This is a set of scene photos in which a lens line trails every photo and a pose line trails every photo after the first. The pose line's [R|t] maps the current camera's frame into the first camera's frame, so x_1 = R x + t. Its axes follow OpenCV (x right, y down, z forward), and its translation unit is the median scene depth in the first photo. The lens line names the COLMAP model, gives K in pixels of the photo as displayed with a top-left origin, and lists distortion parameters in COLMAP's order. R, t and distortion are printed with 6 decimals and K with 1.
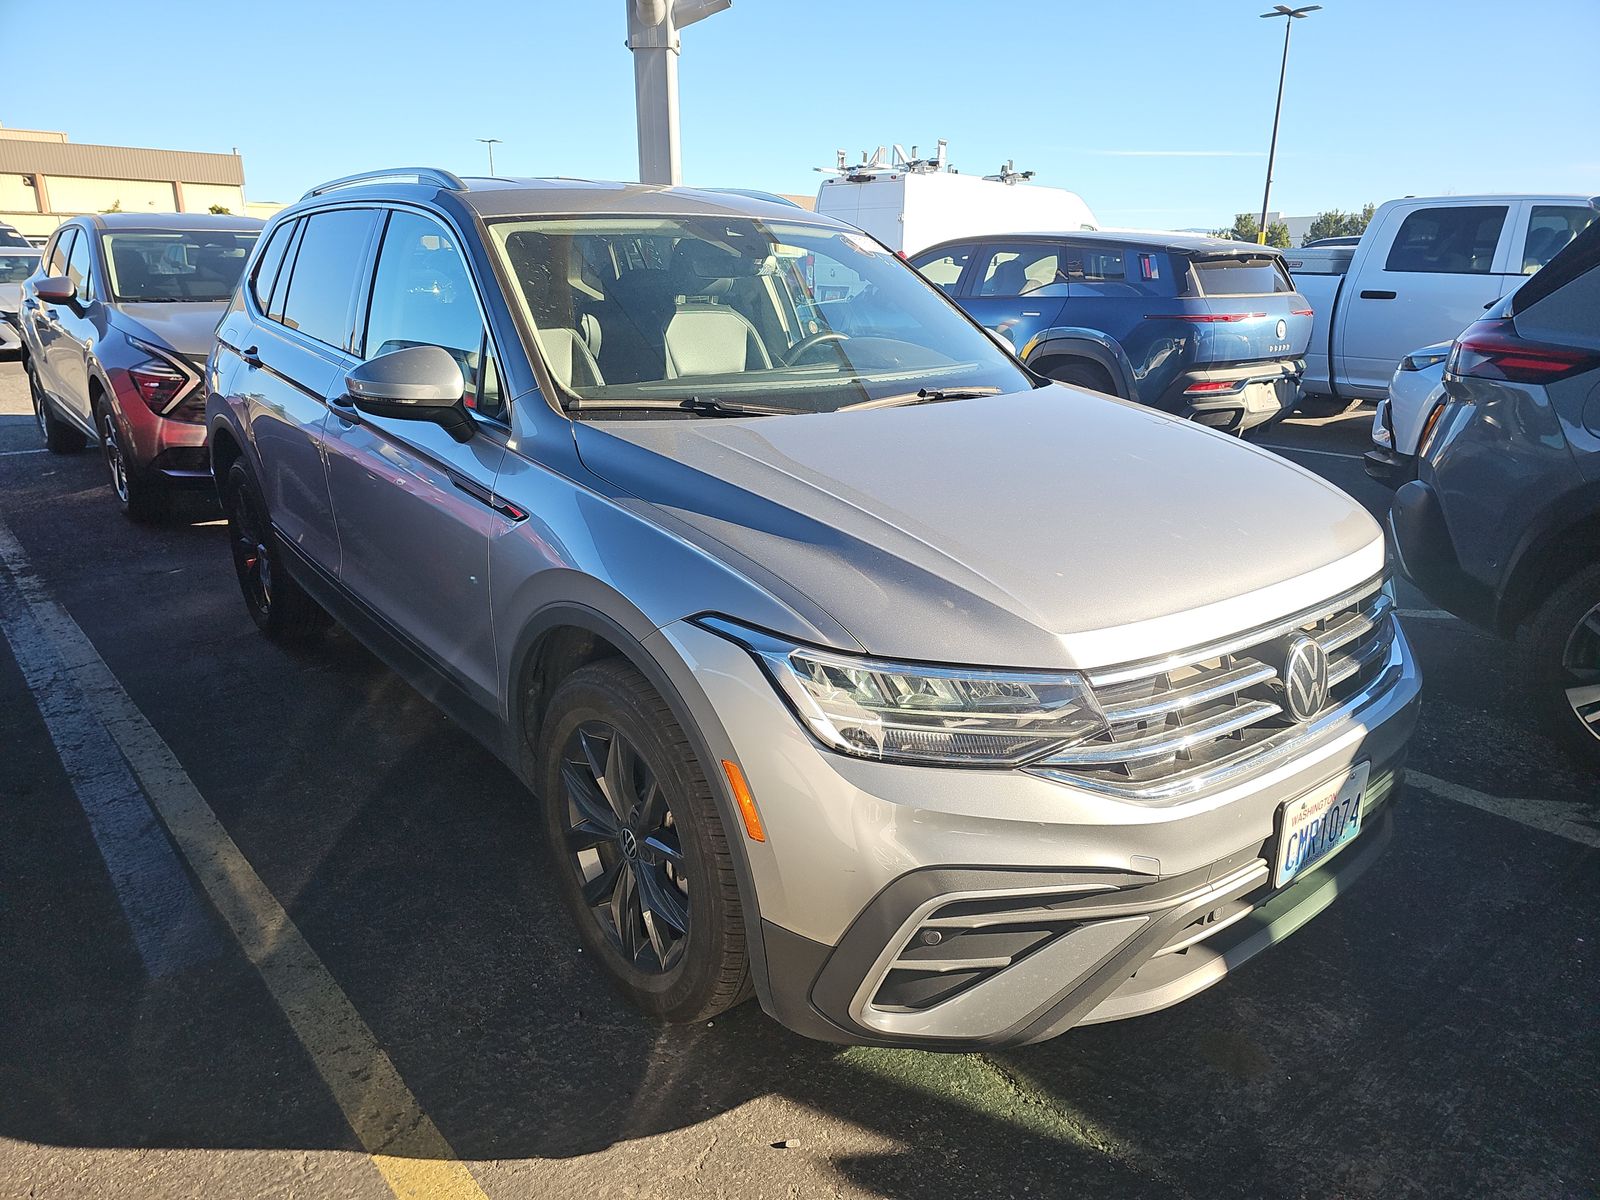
lens RADIAL K [[1067.1, 0, 800.0], [0, 1067.1, 600.0], [0, 0, 1]] dist [0.004878, 0.003290]
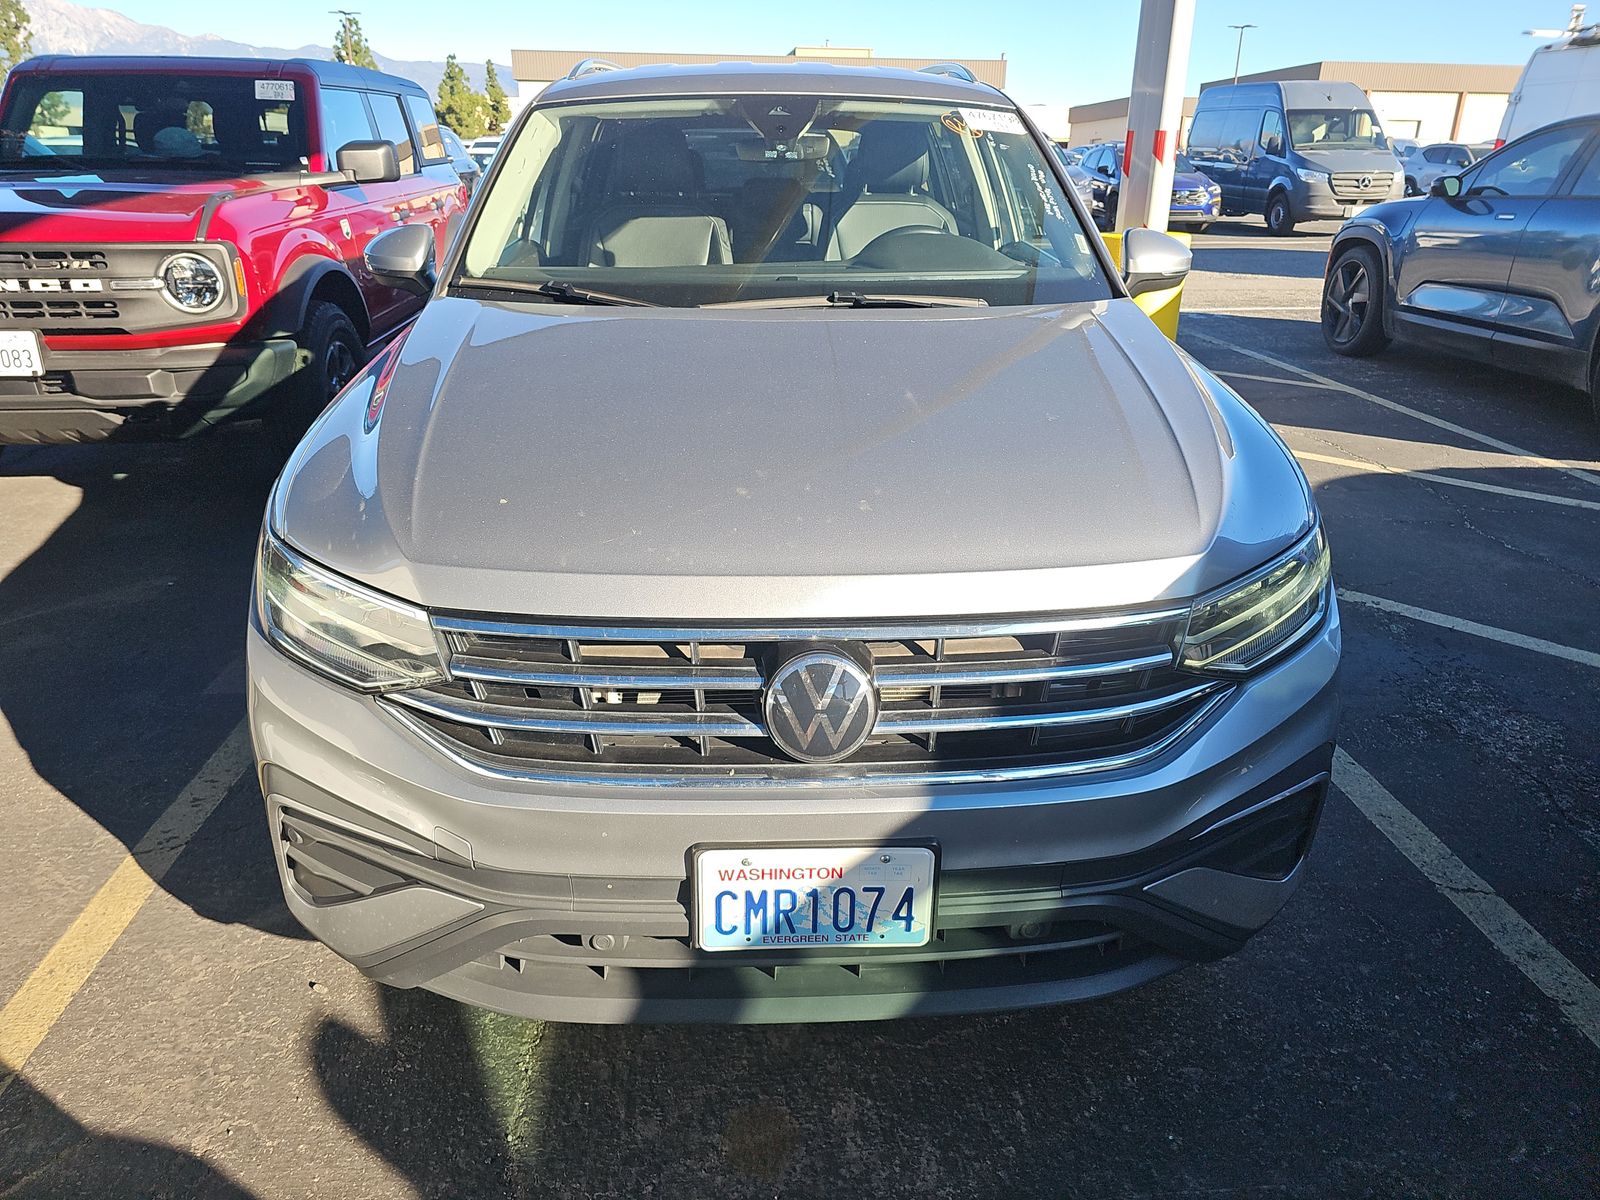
lens RADIAL K [[1063.6, 0, 800.1], [0, 1063.6, 568.5], [0, 0, 1]] dist [0.001473, -0.000323]
pose [[0.807953, 0.211042, -0.550157, 0.694189], [-0.175982, 0.977473, 0.116517, -0.085207], [0.562354, 0.002677, 0.826892, 0.311968]]
